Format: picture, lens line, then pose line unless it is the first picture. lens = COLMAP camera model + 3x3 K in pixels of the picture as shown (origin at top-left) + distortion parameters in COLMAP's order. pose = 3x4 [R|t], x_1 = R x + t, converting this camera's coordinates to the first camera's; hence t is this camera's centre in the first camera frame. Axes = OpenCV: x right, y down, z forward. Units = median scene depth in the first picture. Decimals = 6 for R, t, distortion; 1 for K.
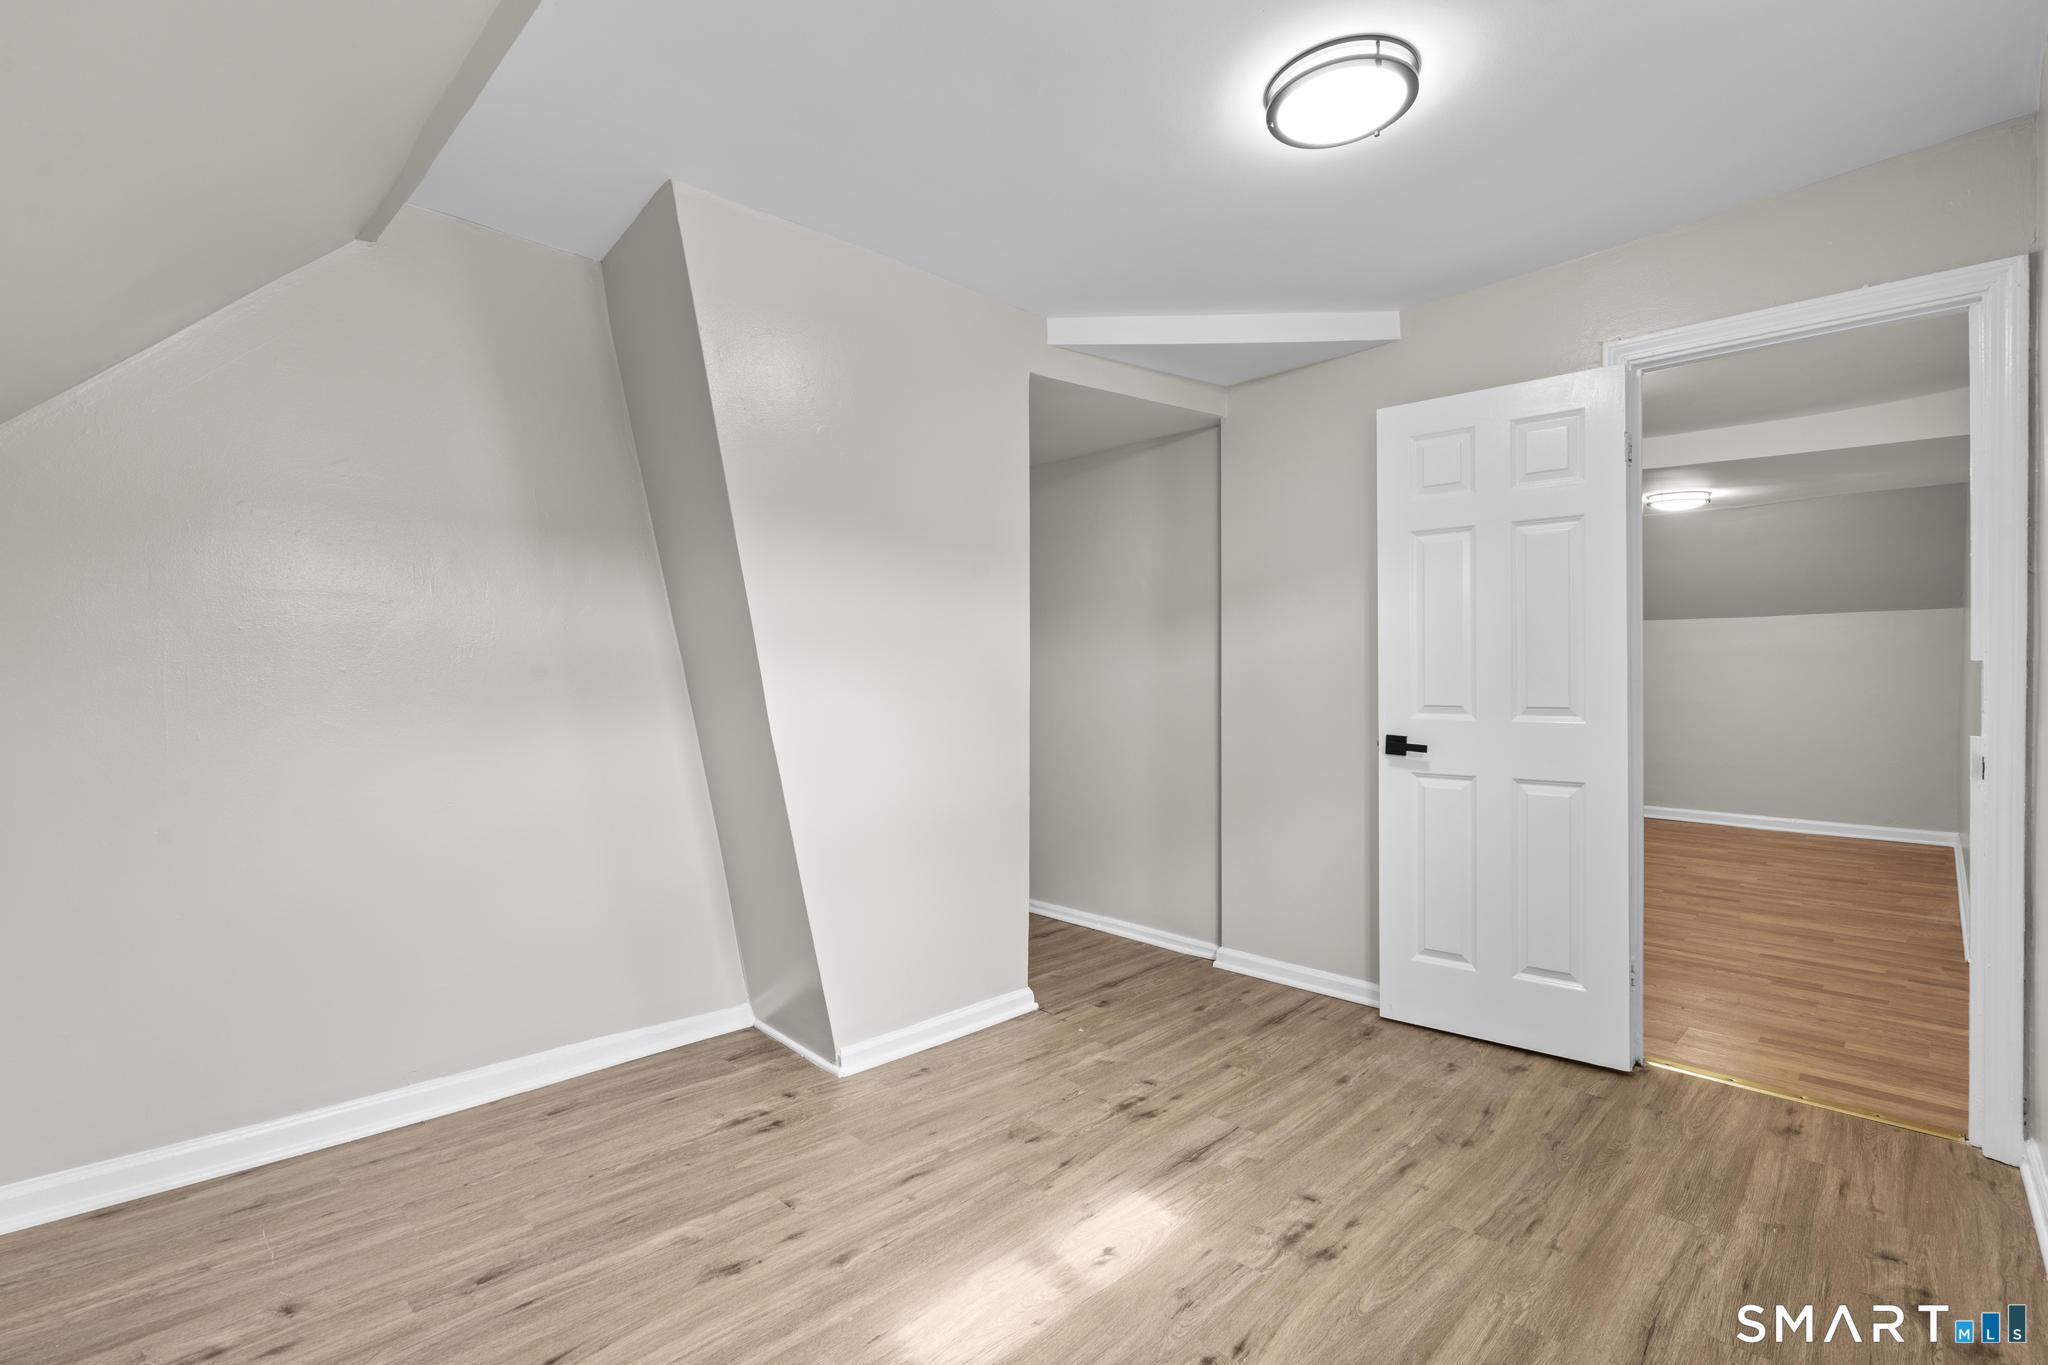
lens RADIAL K [[918.6, 0, 1044.8], [0, 918.6, 675.1], [0, 0, 1]] dist [-0.011577, 0.004575]
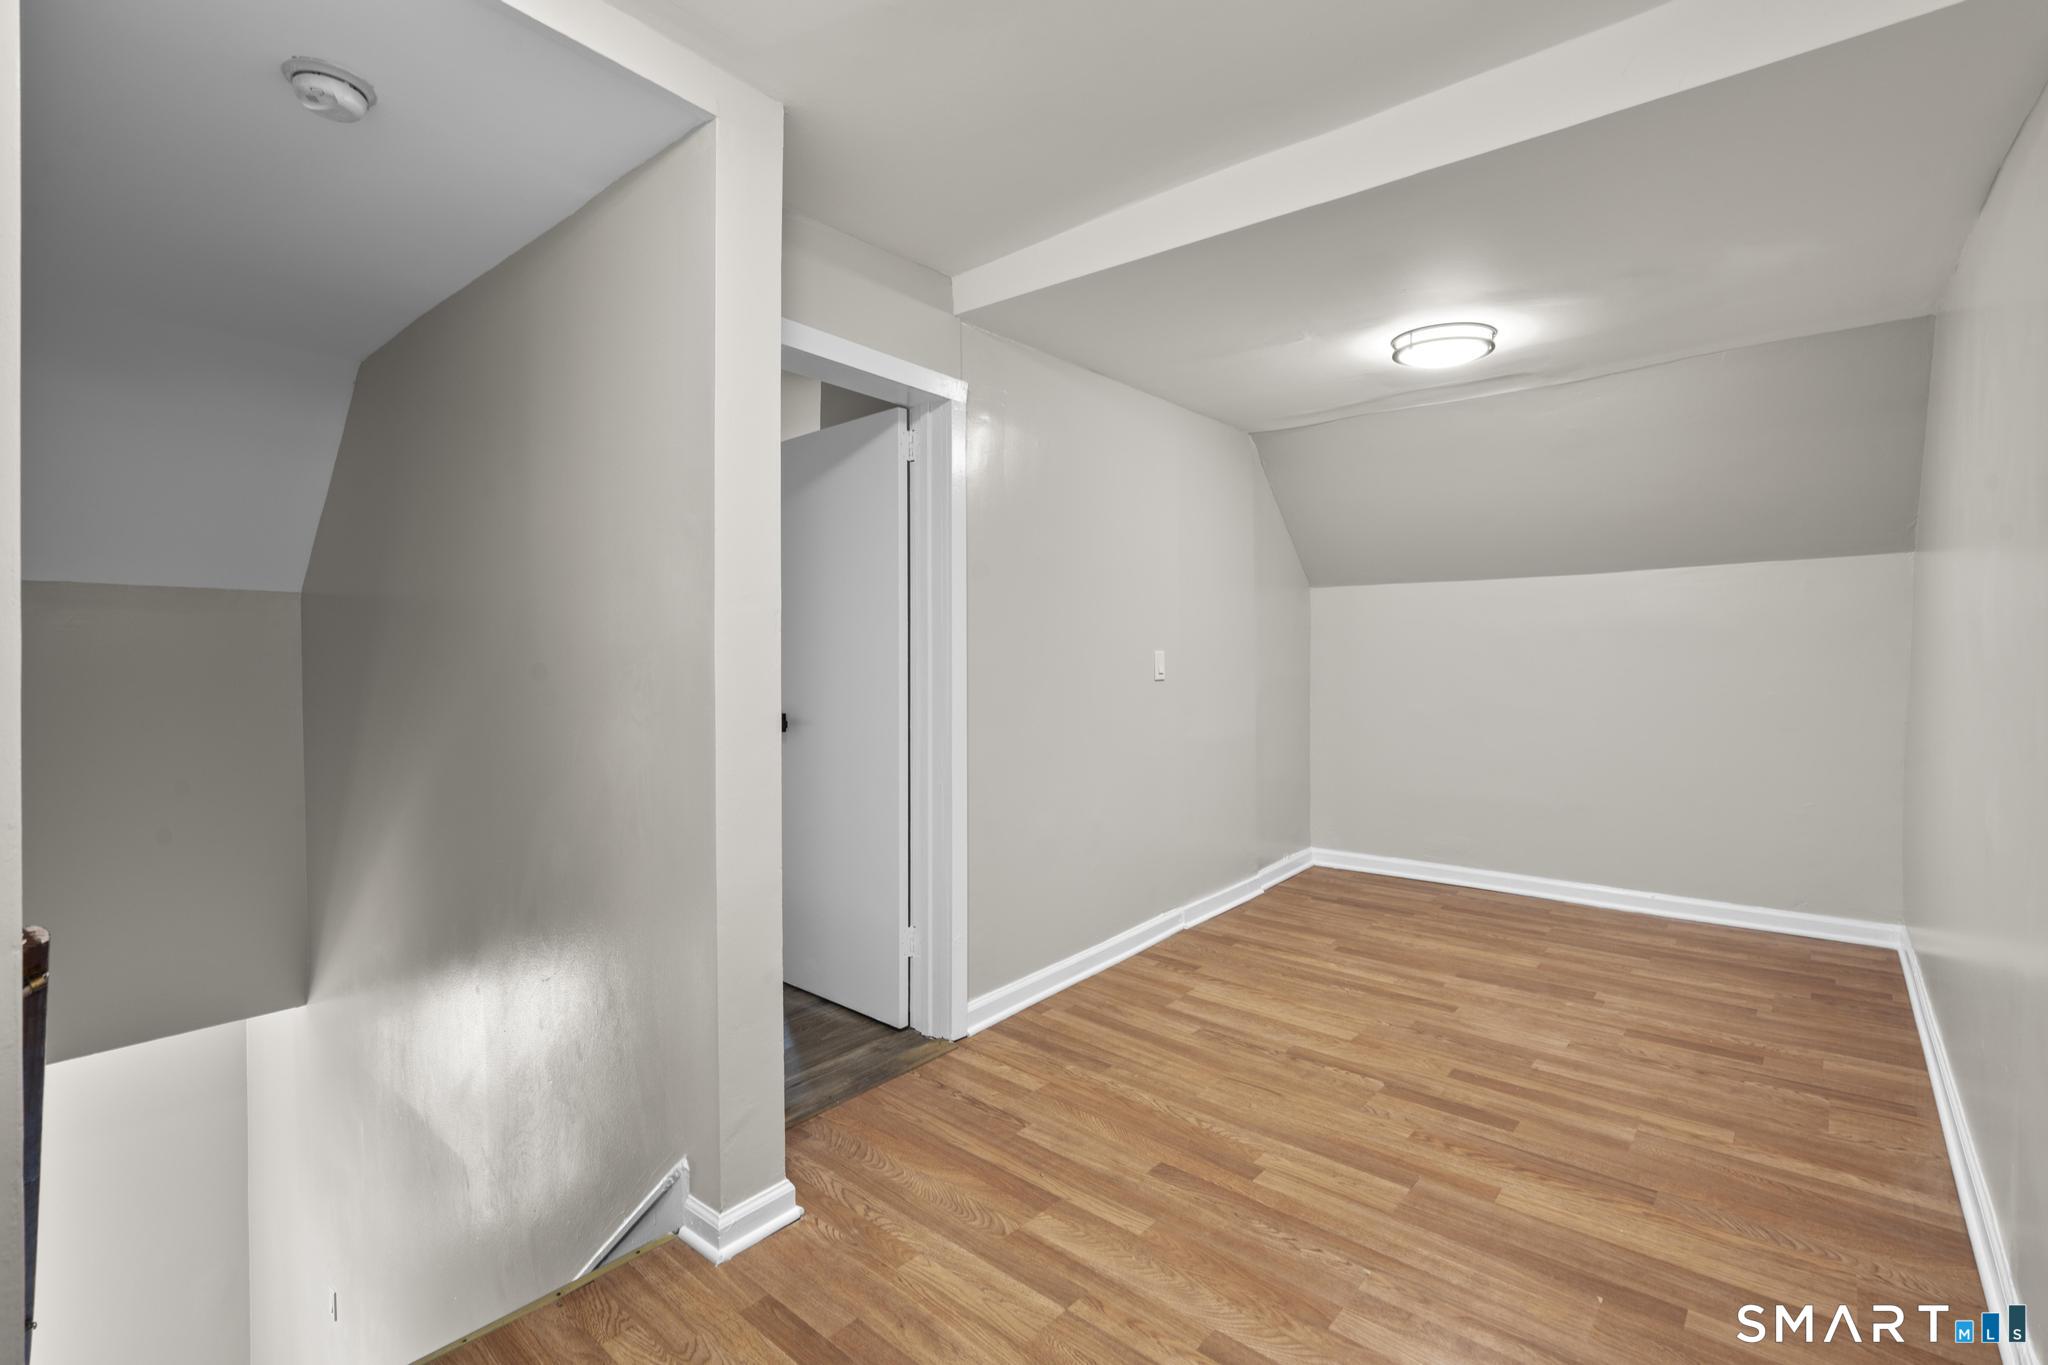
lens RADIAL K [[918.6, 0, 1011.1], [0, 918.6, 682.9], [0, 0, 1]] dist [-0.011577, 0.004575]
pose [[0.998785, -0.000363, 0.049274, 0.697259], [-0.000485, 0.999852, 0.017189, -0.001501], [-0.049273, -0.017192, 0.998637, 0.787995]]
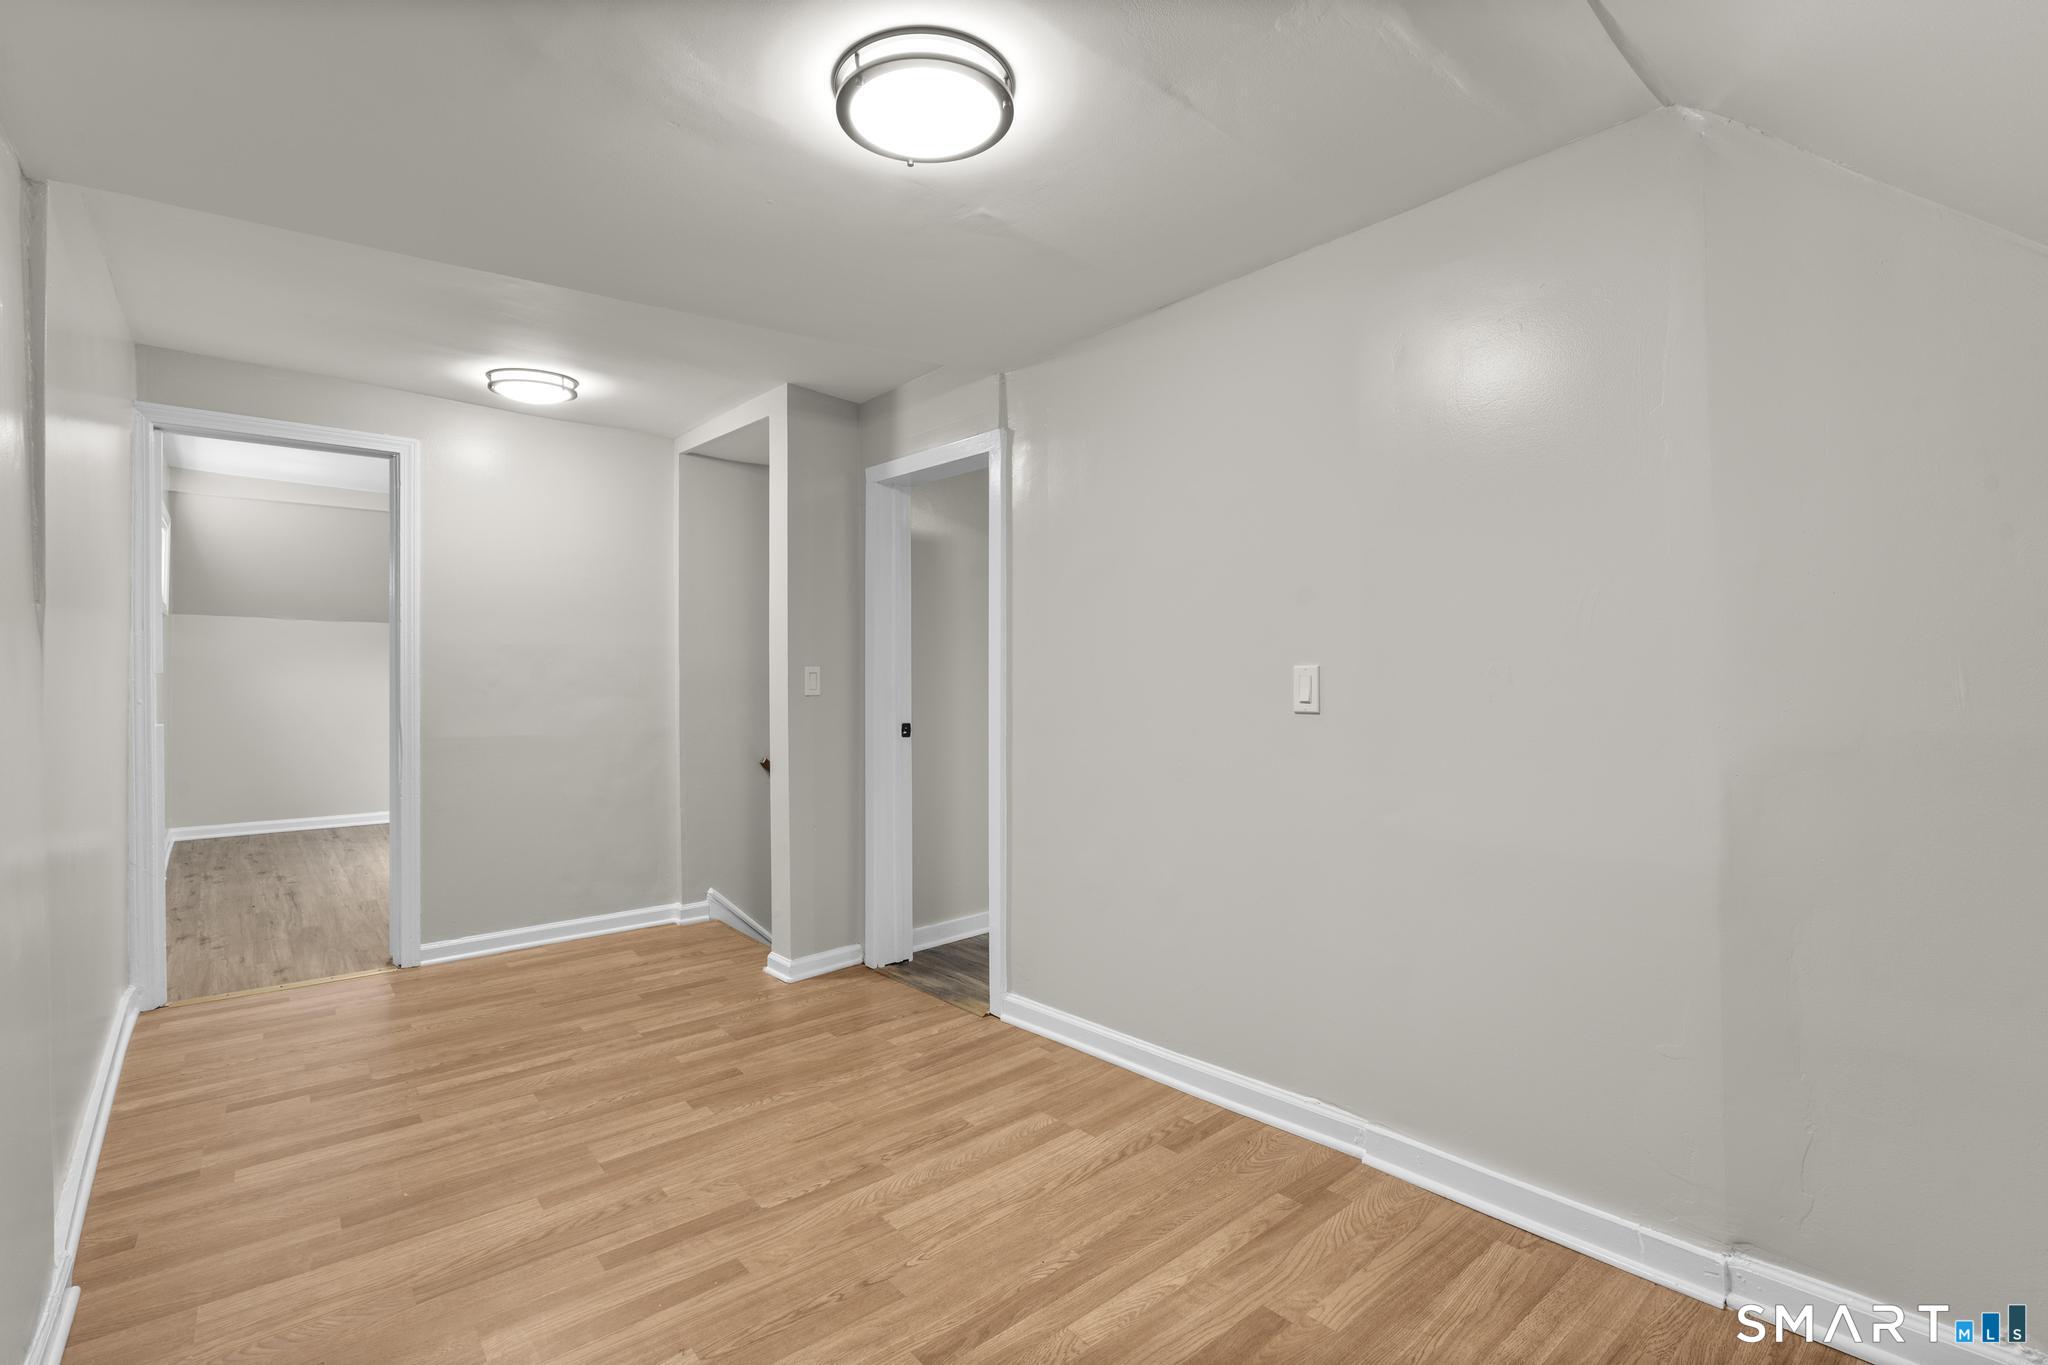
lens RADIAL K [[918.6, 0, 1032.1], [0, 918.6, 674.6], [0, 0, 1]] dist [-0.011577, 0.004575]
pose [[-0.087439, 0.010653, -0.996113, 1.740349], [0.003346, 0.999940, 0.010400, -0.023851], [0.996164, -0.002423, -0.087470, 1.865392]]
